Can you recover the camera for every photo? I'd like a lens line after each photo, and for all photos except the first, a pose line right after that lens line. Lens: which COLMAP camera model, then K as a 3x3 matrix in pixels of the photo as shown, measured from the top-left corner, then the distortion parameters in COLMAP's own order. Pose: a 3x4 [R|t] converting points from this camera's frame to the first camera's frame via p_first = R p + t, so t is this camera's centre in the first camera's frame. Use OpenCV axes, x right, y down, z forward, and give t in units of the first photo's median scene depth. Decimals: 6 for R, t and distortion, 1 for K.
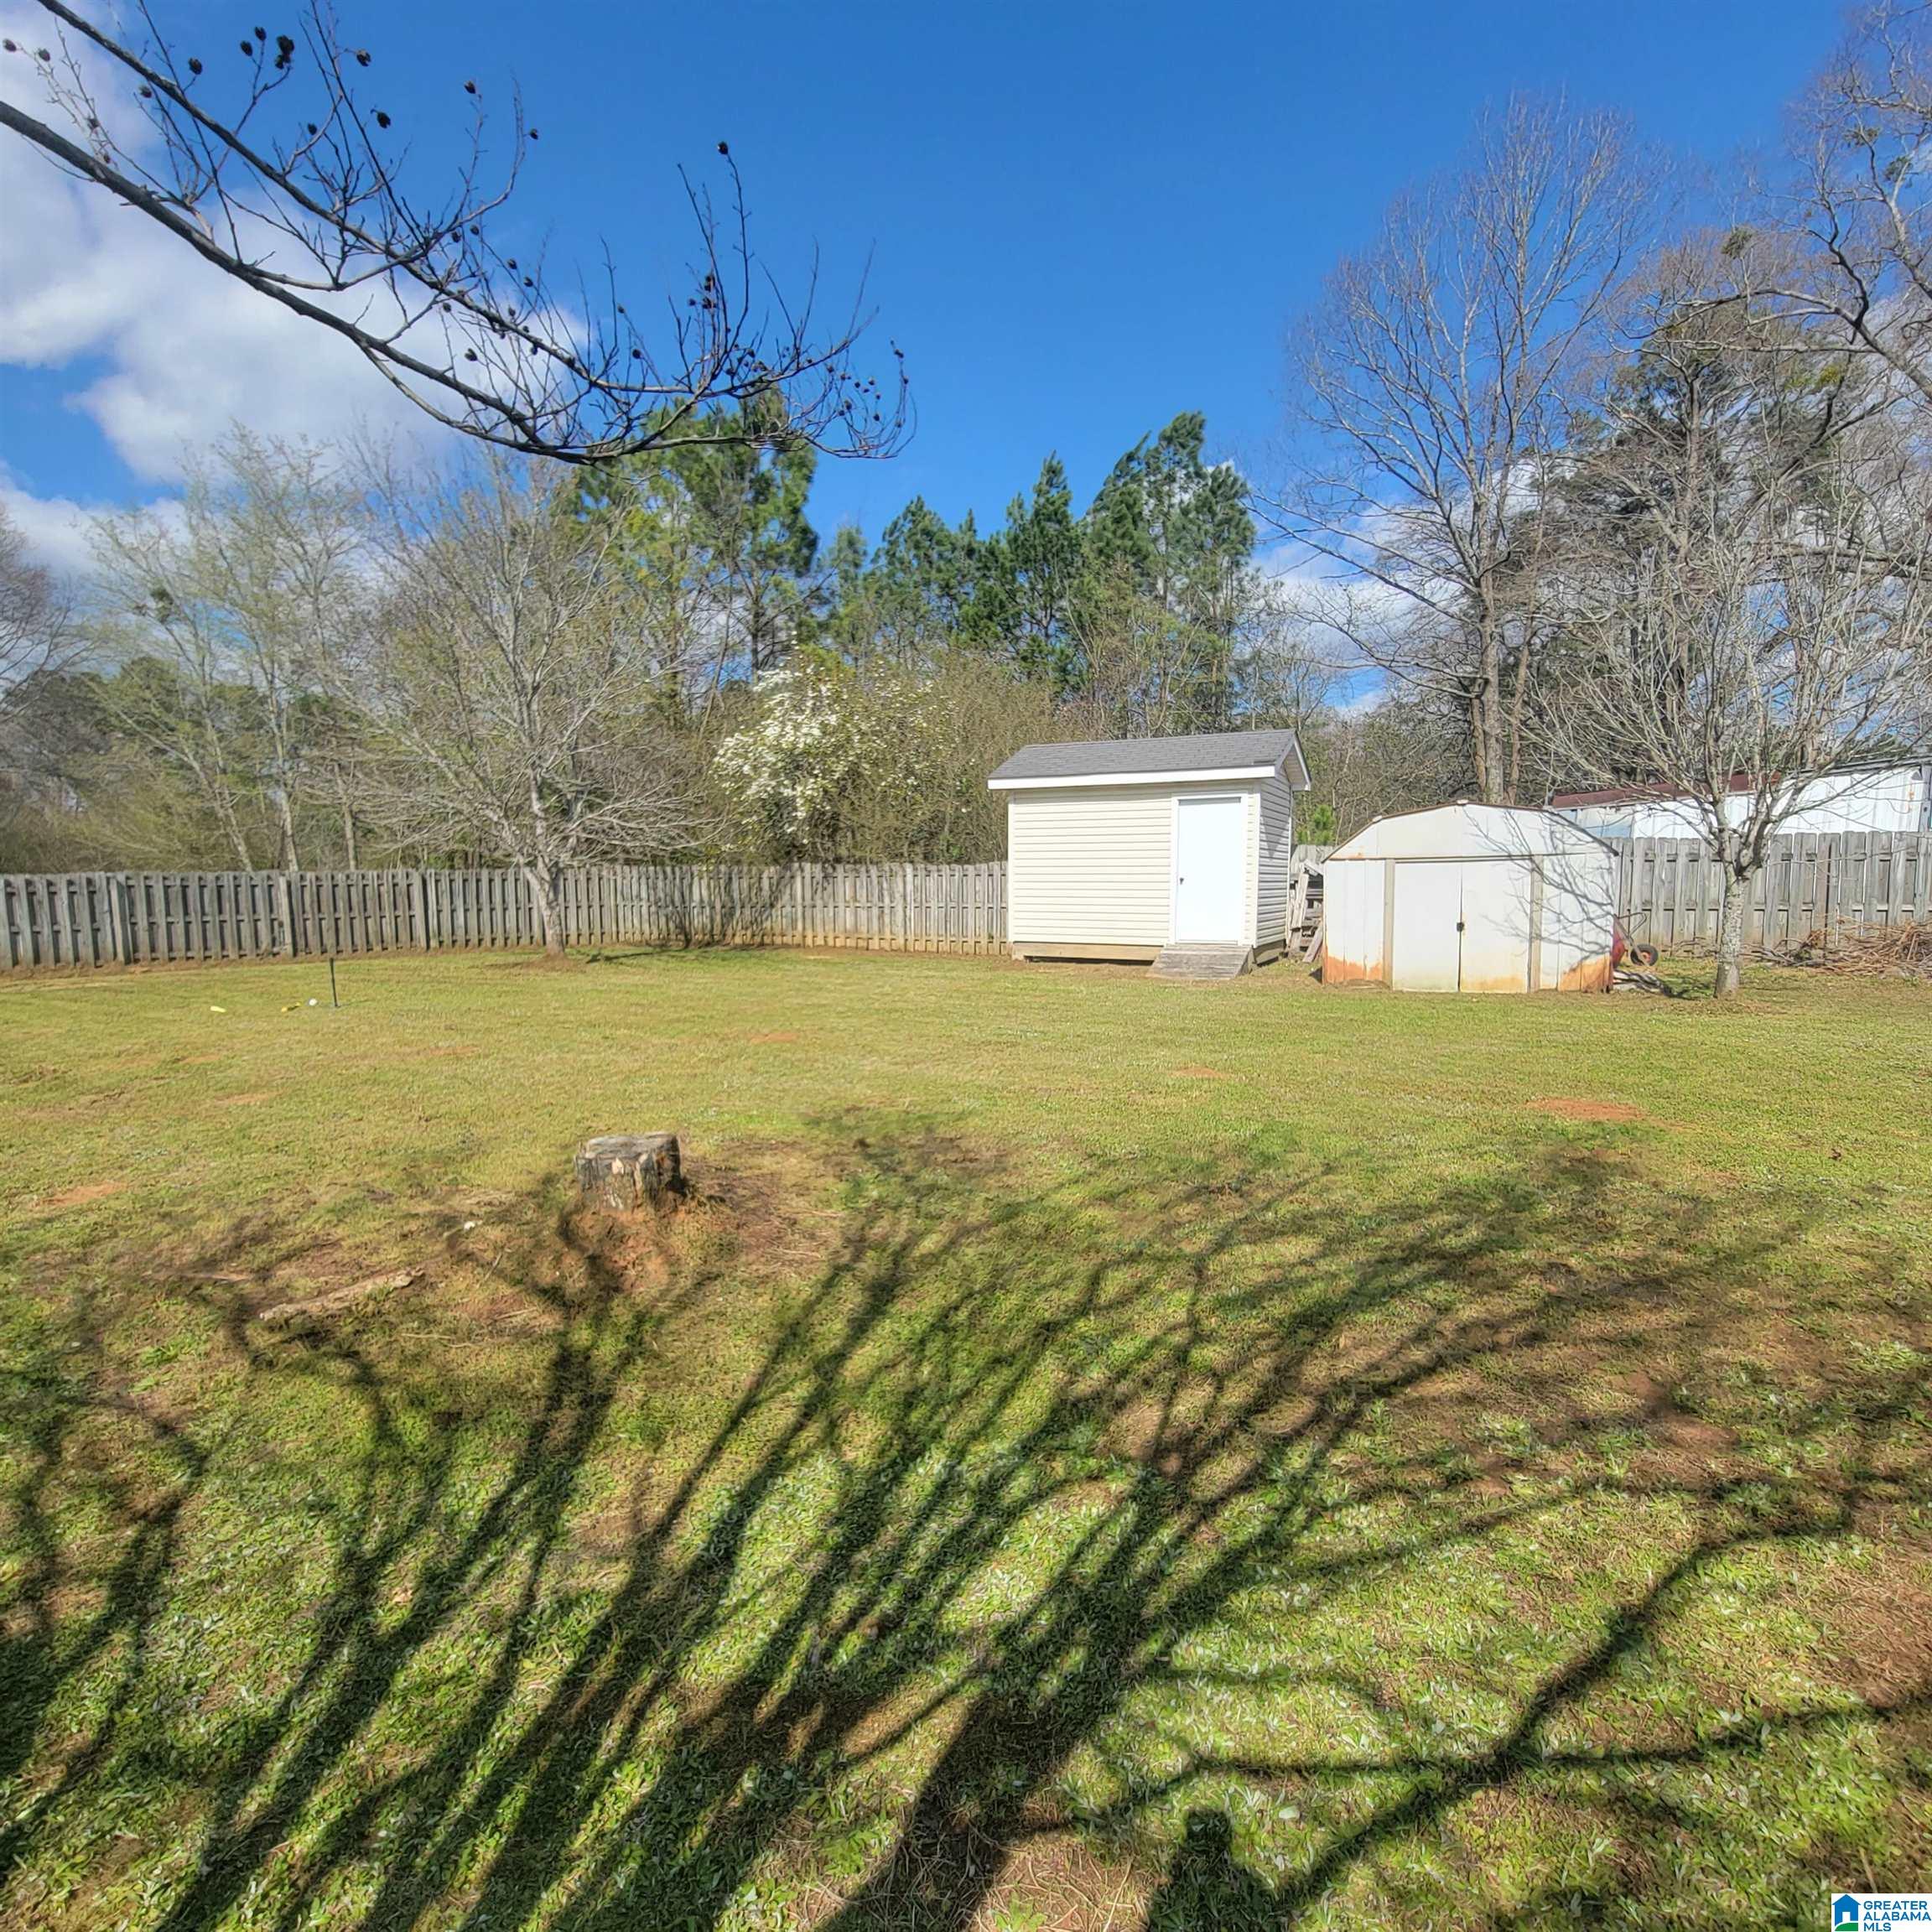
lens RADIAL K [[1047.4, 0, 967.4], [0, 1047.4, 965.3], [0, 0, 1]] dist [-0.000139, 0.000074]
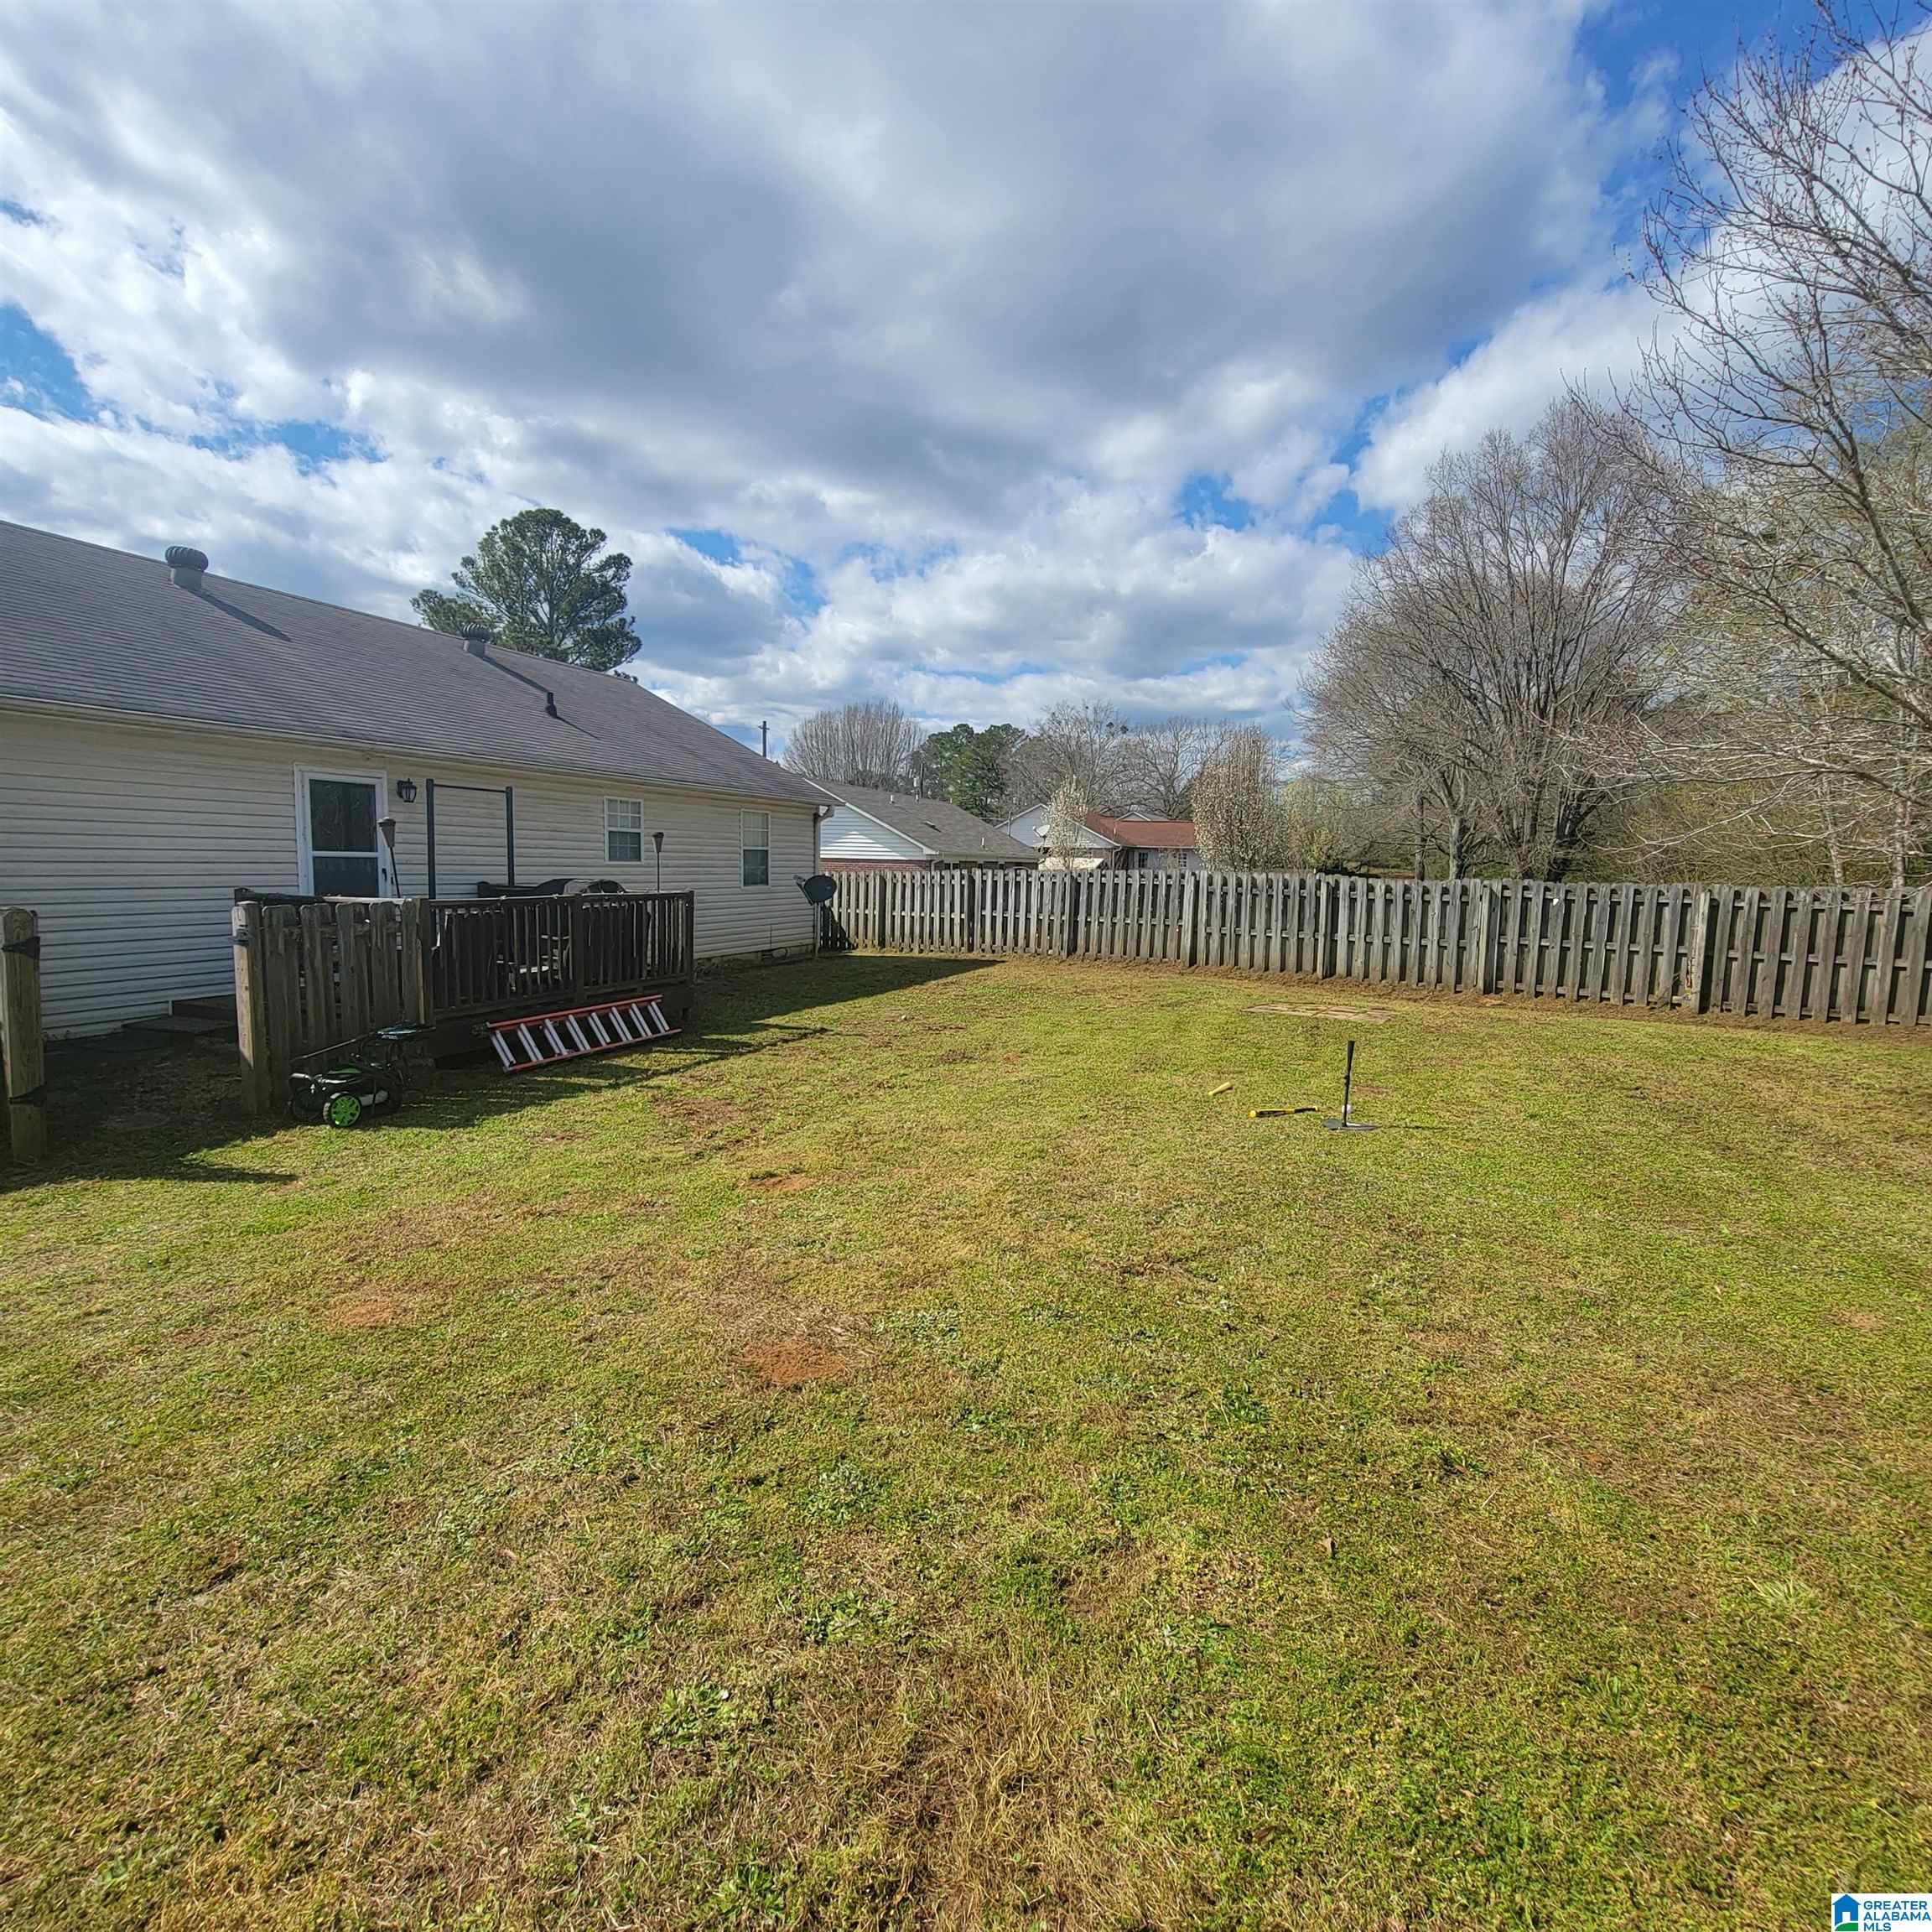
lens RADIAL K [[1047.4, 0, 966.1], [0, 1047.4, 974.3], [0, 0, 1]] dist [-0.000139, 0.000074]
pose [[0.152977, 0.111368, -0.981934, -0.065059], [-0.113783, 0.989006, 0.094444, -0.045544], [0.981657, 0.097280, 0.163967, 0.459141]]
